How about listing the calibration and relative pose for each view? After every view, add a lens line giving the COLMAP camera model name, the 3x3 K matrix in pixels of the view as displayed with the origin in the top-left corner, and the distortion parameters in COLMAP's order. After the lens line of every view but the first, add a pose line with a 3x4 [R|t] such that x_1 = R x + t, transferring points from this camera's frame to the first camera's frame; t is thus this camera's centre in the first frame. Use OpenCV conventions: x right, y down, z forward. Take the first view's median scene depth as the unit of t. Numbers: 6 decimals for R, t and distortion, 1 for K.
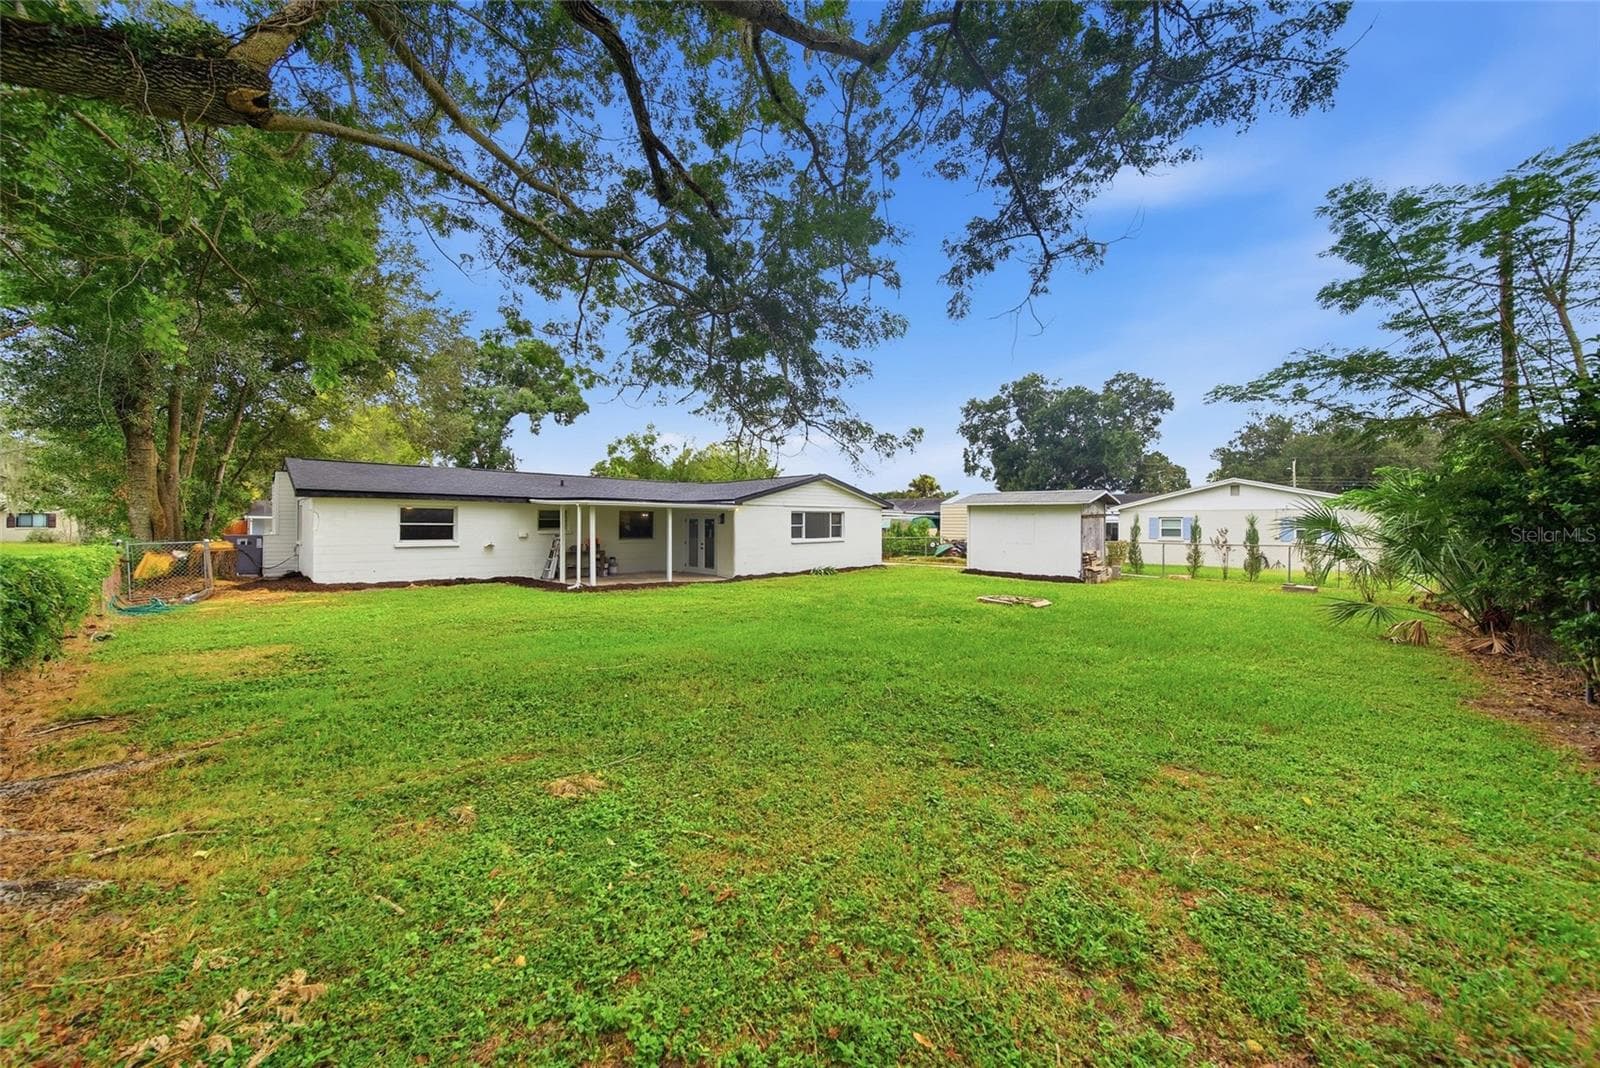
lens RADIAL K [[570.1, 0, 797.1], [0, 570.1, 522.5], [0, 0, 1]] dist [-0.000642, 0.000008]
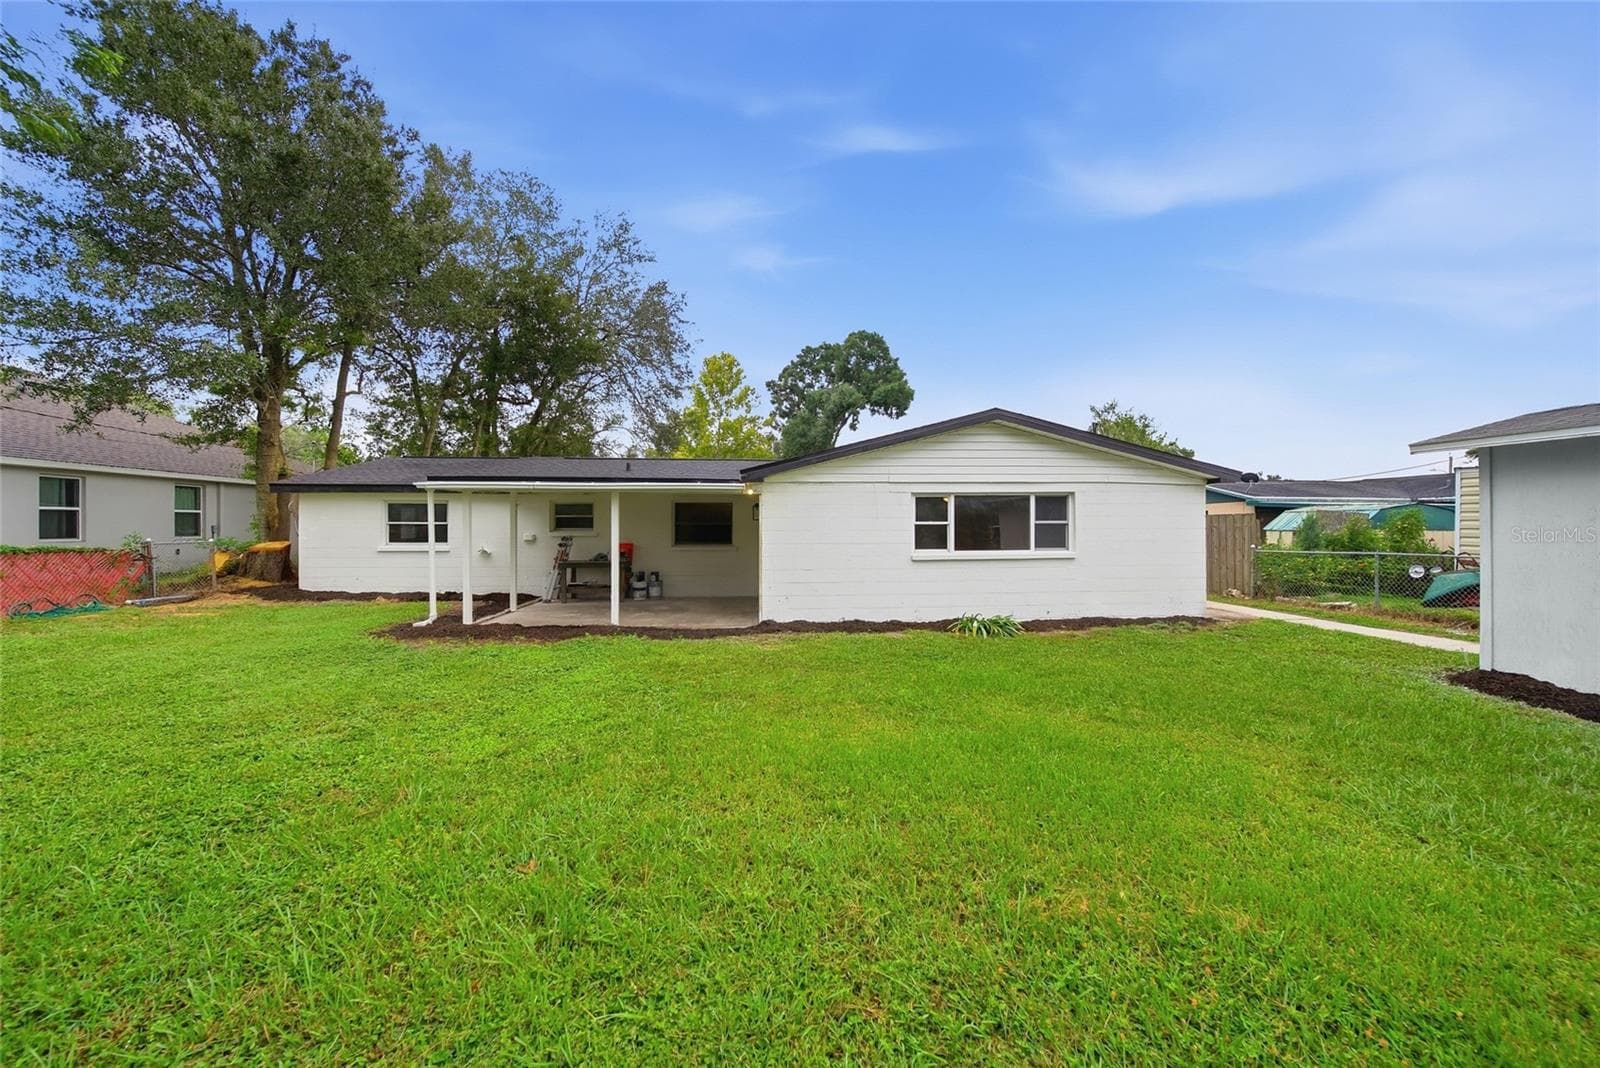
lens RADIAL K [[570.1, 0, 797.1], [0, 570.1, 522.5], [0, 0, 1]] dist [-0.000642, 0.000008]
pose [[0.765104, -0.005932, -0.643879, 0.235653], [0.004969, 0.999982, -0.003308, 0.006626], [0.643887, -0.000668, 0.765120, 0.617147]]
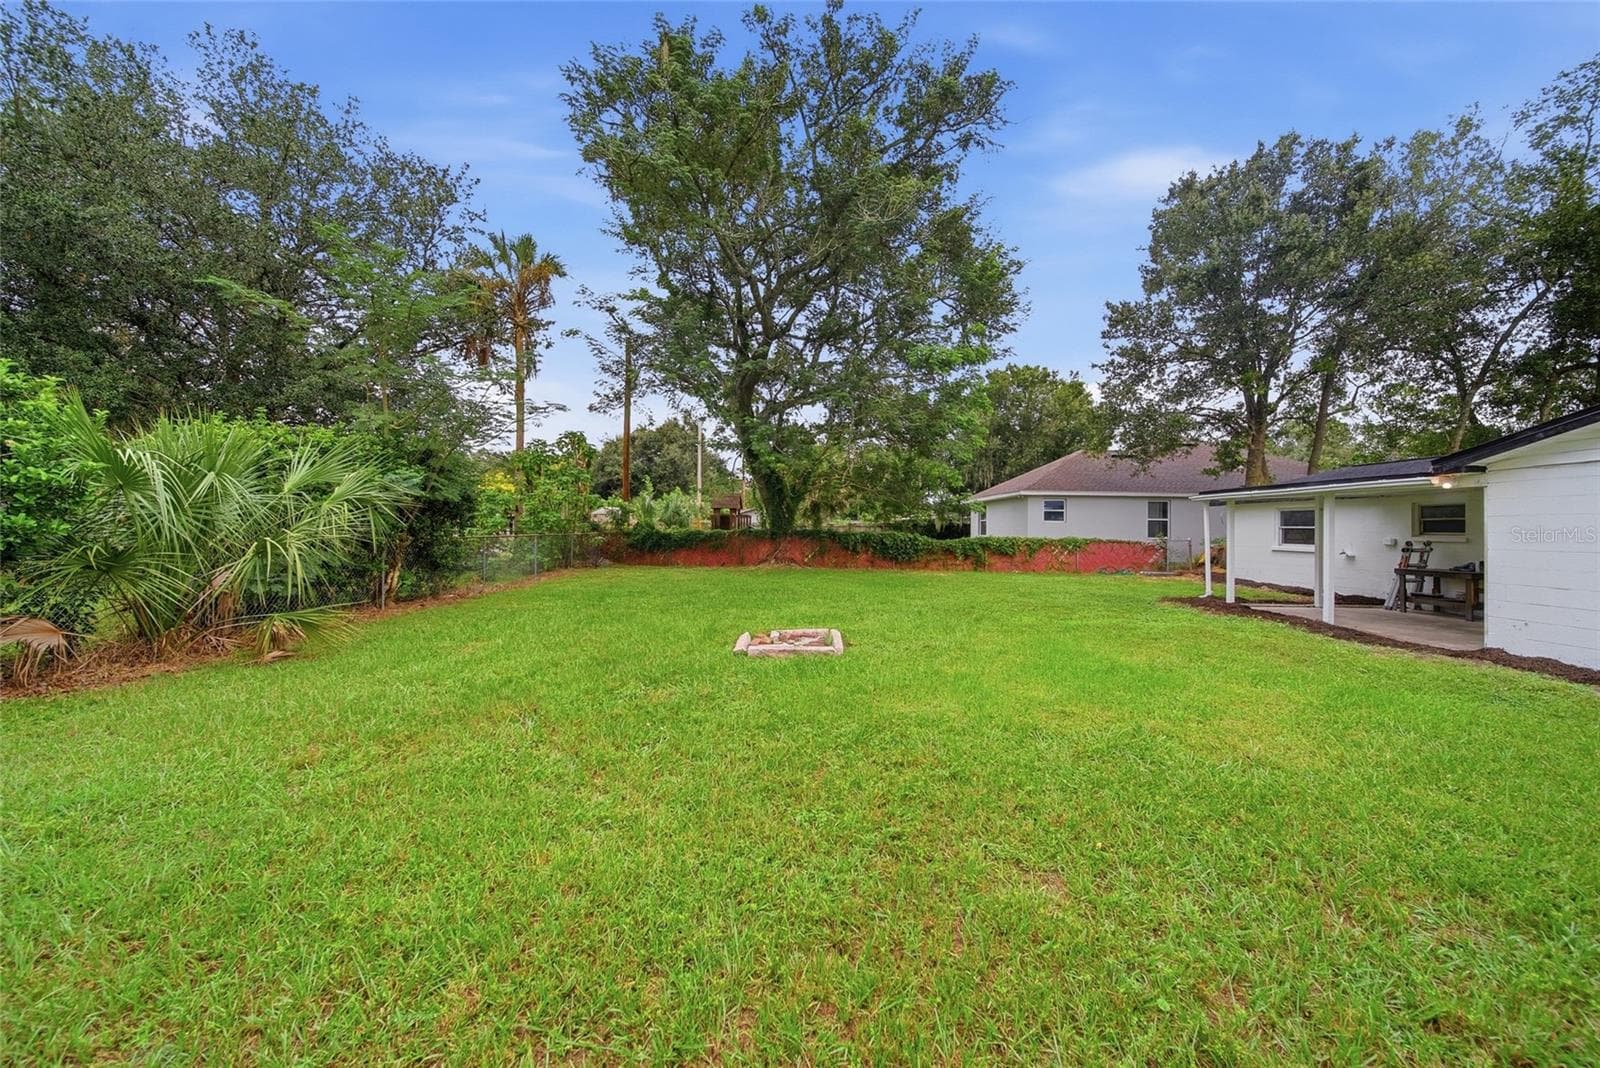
lens RADIAL K [[570.1, 0, 797.1], [0, 570.1, 522.5], [0, 0, 1]] dist [-0.000642, 0.000008]
pose [[-0.720280, -0.021879, -0.693339, 0.499995], [-0.016435, 0.999760, -0.014475, 0.018962], [0.693489, 0.000969, -0.720466, 0.928654]]
